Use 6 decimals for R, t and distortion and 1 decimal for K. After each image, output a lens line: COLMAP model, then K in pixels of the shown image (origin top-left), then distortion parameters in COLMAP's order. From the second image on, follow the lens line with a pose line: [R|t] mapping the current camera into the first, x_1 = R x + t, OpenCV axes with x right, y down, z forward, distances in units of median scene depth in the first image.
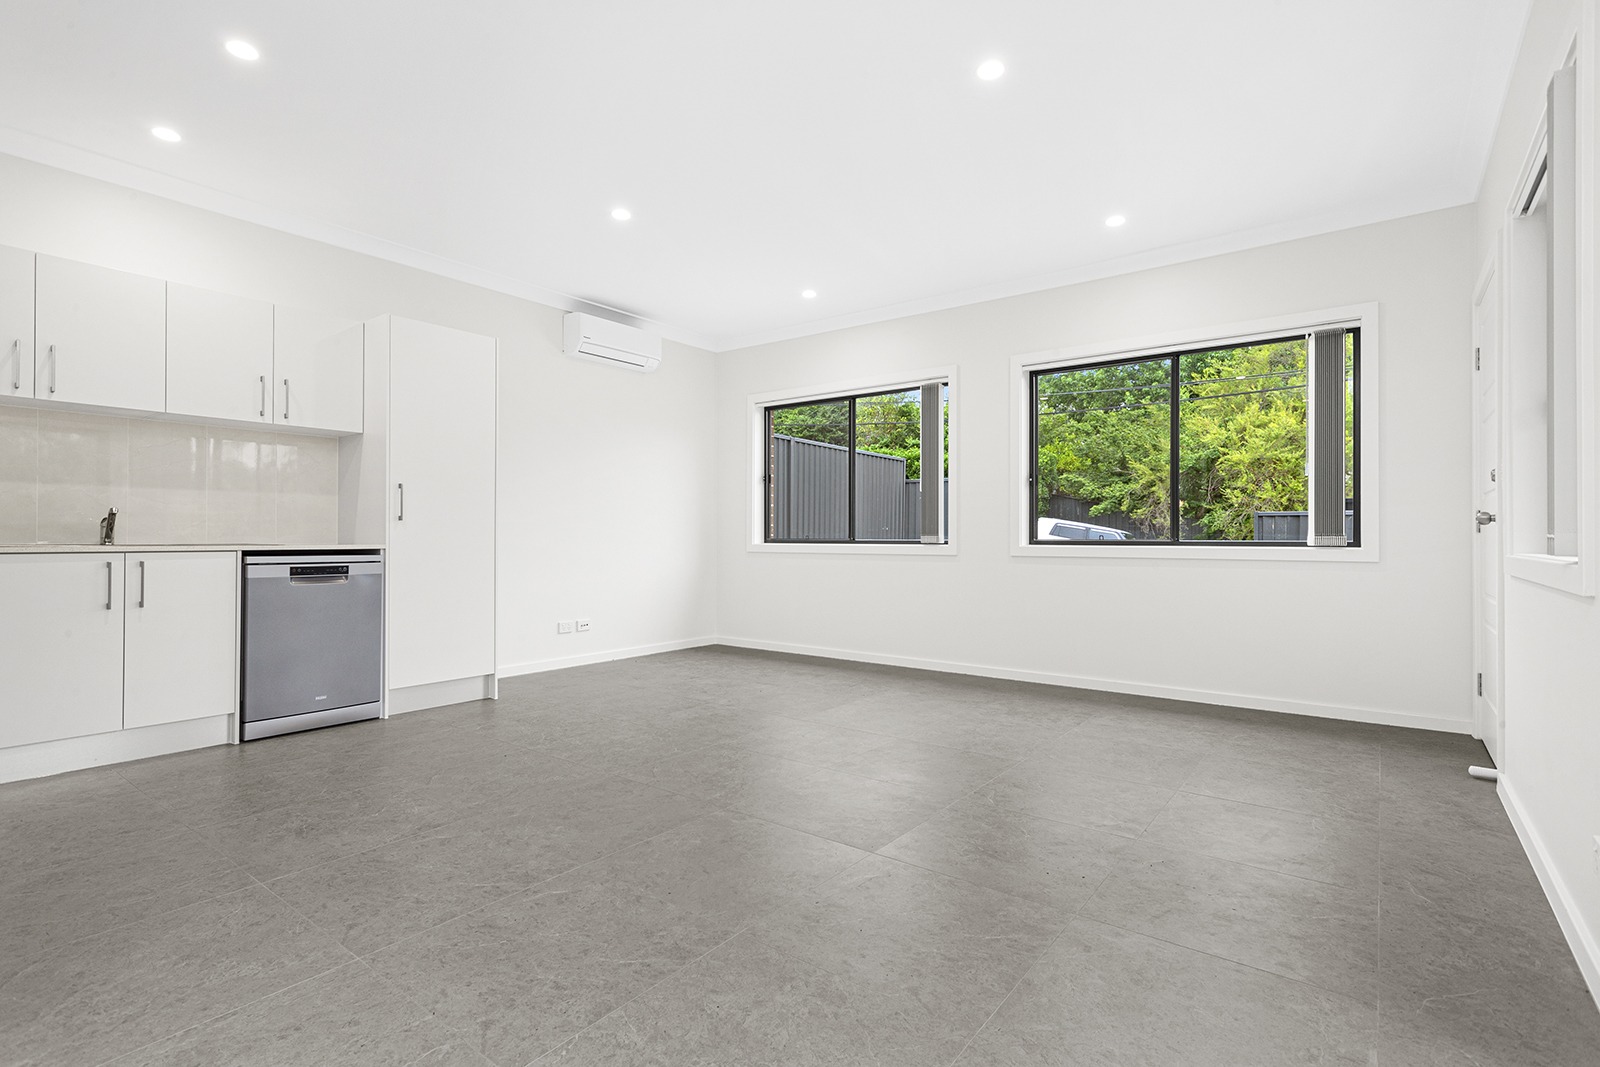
lens RADIAL K [[764.1, 0, 793.0], [0, 764.1, 534.0], [0, 0, 1]] dist [0.000818, 0.000889]
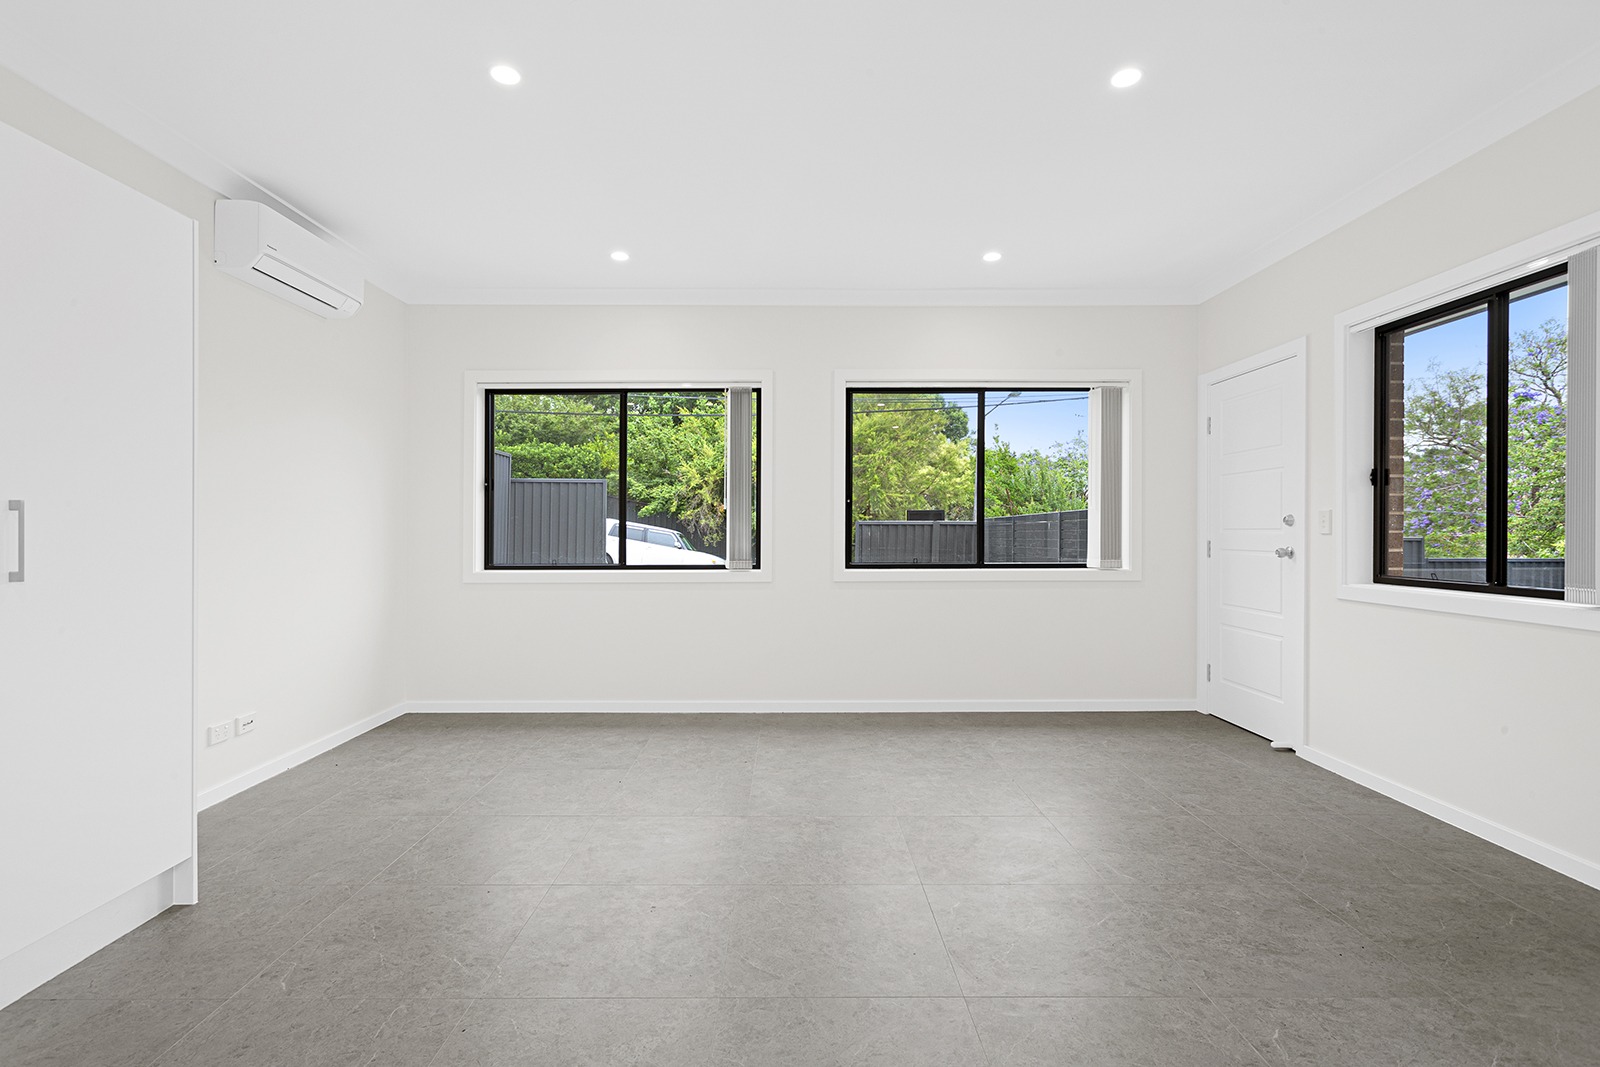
lens RADIAL K [[767.5, 0, 793.8], [0, 767.5, 533.9], [0, 0, 1]] dist [0.002102, 0.000618]
pose [[0.788008, -0.006984, 0.615626, -0.476042], [0.001236, 0.999952, 0.009762, -0.055595], [-0.615664, -0.006932, 0.787978, 0.399090]]
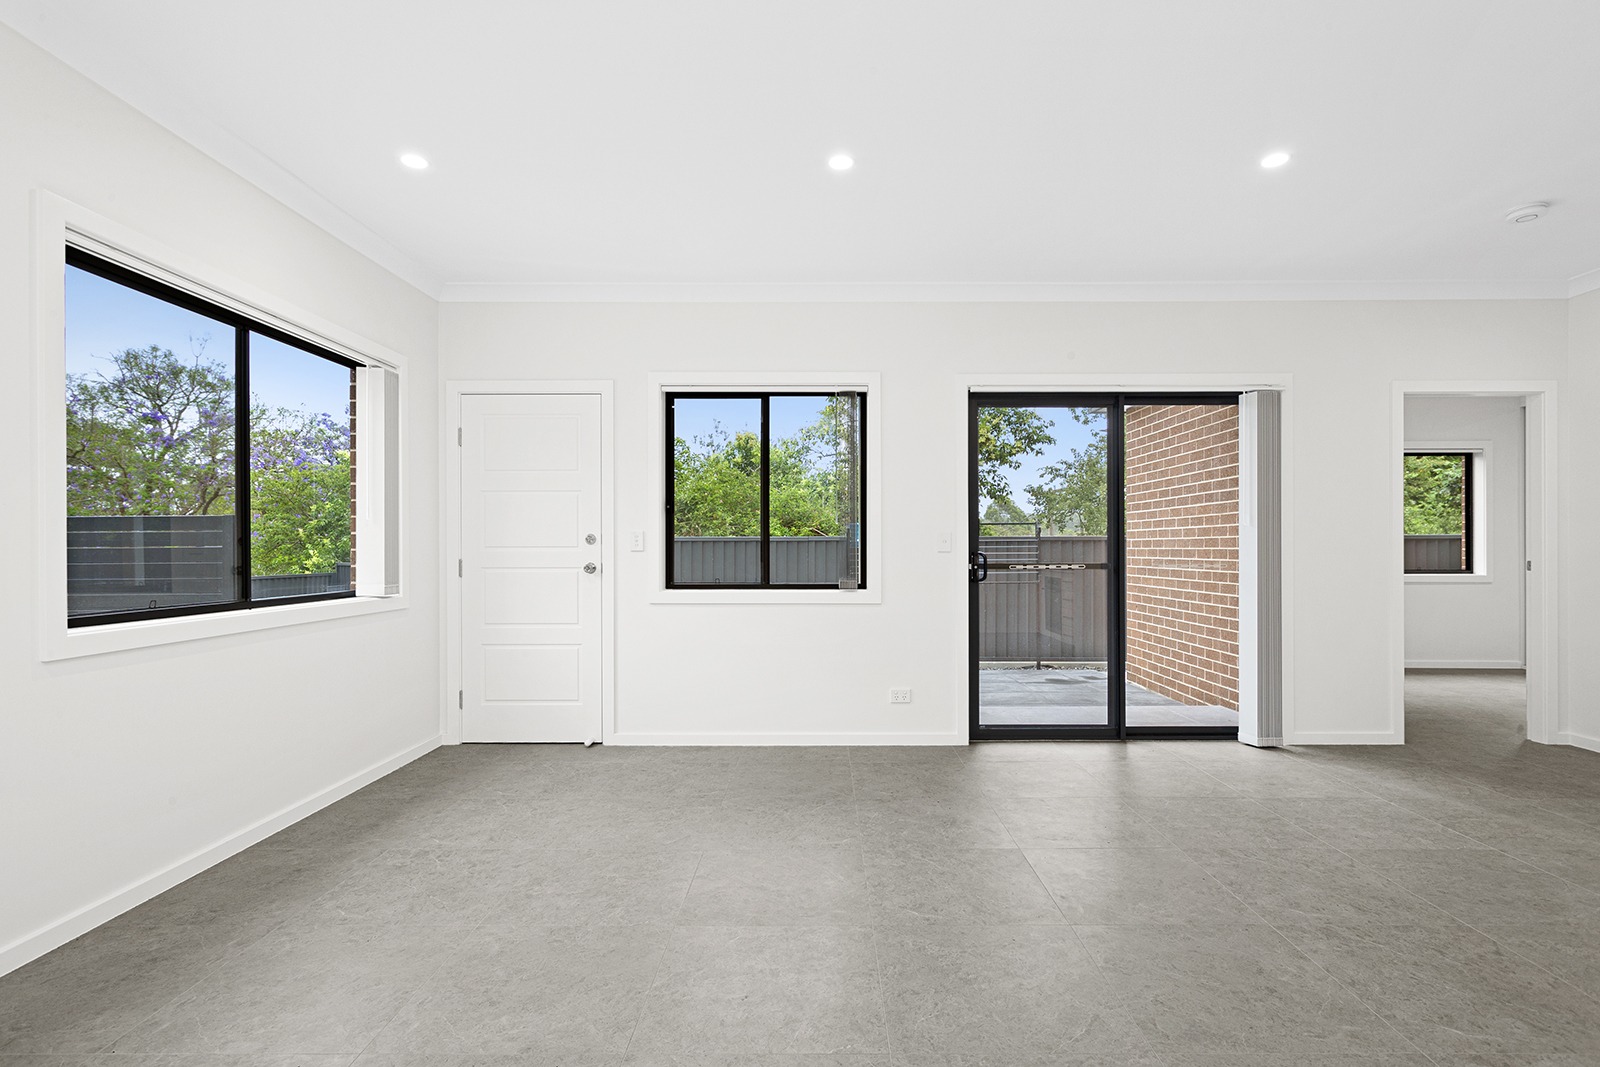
lens RADIAL K [[773.5, 0, 820.3], [0, 773.5, 539.6], [0, 0, 1]] dist [0.001485, 0.001187]
pose [[-0.611770, 0.006242, 0.791011, -0.453655], [-0.004625, 0.999924, -0.011468, -0.050931], [-0.791022, -0.010674, -0.611694, 1.306256]]
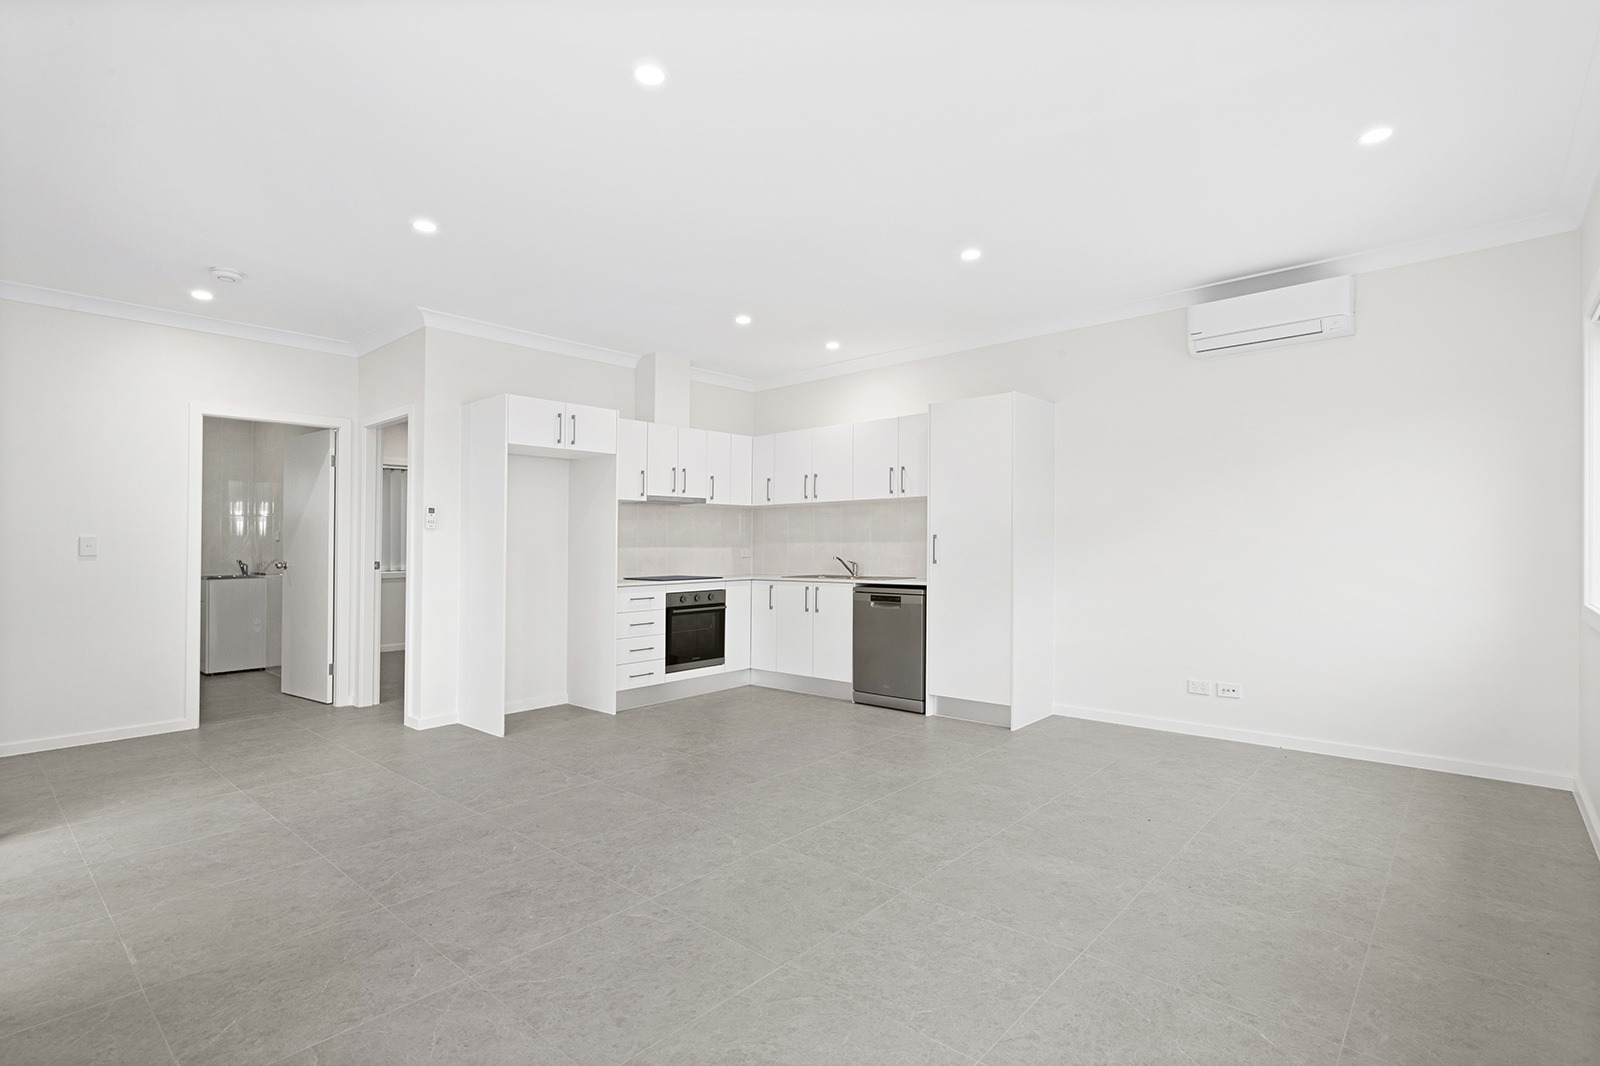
lens RADIAL K [[764.1, 0, 793.0], [0, 764.1, 533.5], [0, 0, 1]] dist [0.000818, 0.000889]
pose [[-0.077491, -0.015841, -0.996867, 0.860251], [0.012612, 0.999778, -0.016867, -0.054485], [0.996913, -0.013879, -0.077274, 0.957671]]
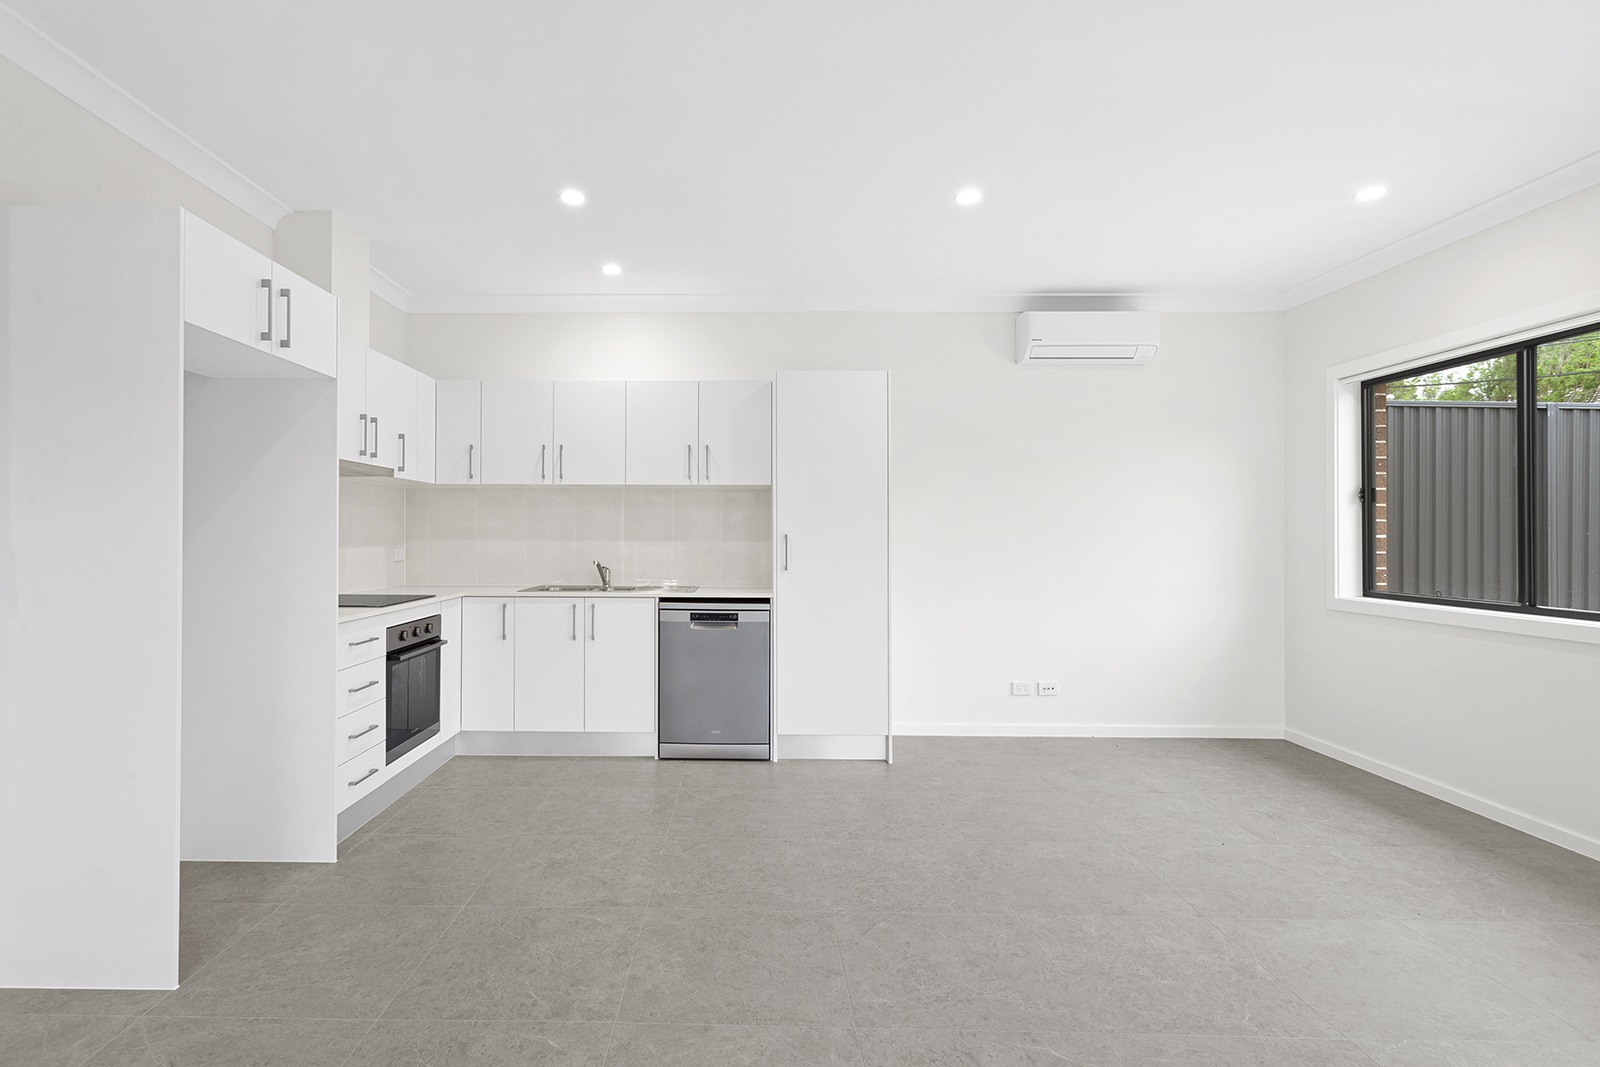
lens RADIAL K [[790.8, 0, 729.3], [0, 790.8, 530.6], [0, 0, 1]] dist [-0.000439, 0.001000]
pose [[0.593615, -0.000870, -0.804749, 0.322573], [0.001145, 0.999999, -0.000237, -0.078615], [0.804748, -0.000780, 0.593616, 0.343358]]
